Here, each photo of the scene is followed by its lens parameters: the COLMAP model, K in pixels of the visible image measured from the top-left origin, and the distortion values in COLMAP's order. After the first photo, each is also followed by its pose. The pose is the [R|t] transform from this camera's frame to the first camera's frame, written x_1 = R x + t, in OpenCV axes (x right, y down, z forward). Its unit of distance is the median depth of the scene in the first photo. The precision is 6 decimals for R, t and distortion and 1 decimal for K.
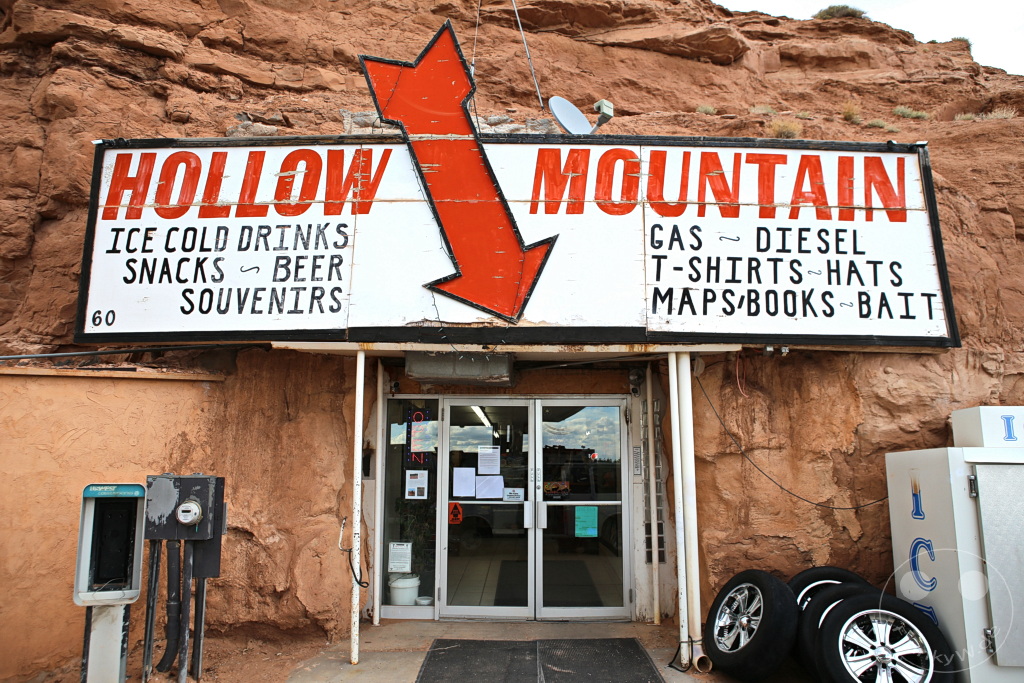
lens RADIAL K [[709.4, 0, 506.7], [0, 709.4, 335.7], [0, 0, 1]] dist [-0.073317, 0.028098]
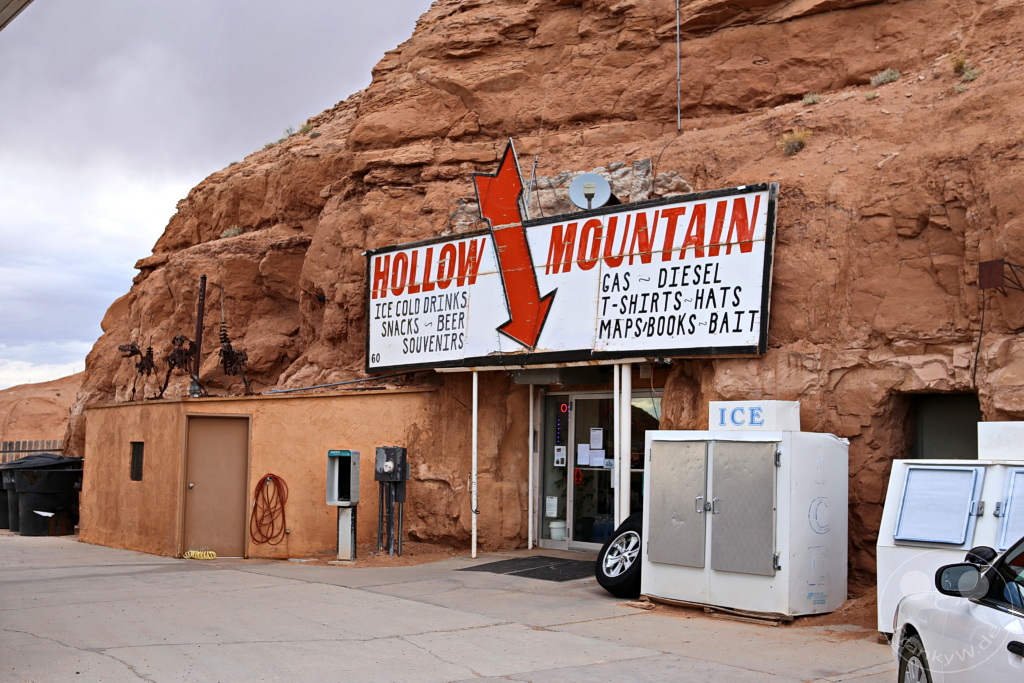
lens RADIAL K [[1208.2, 0, 465.5], [0, 1208.2, 309.5], [0, 0, 1]] dist [-0.111075, 0.000000]
pose [[0.668921, -0.080185, -0.738996, 1.789711], [0.123926, 0.992281, 0.004507, -0.131119], [0.732930, -0.094596, 0.673695, -0.841559]]
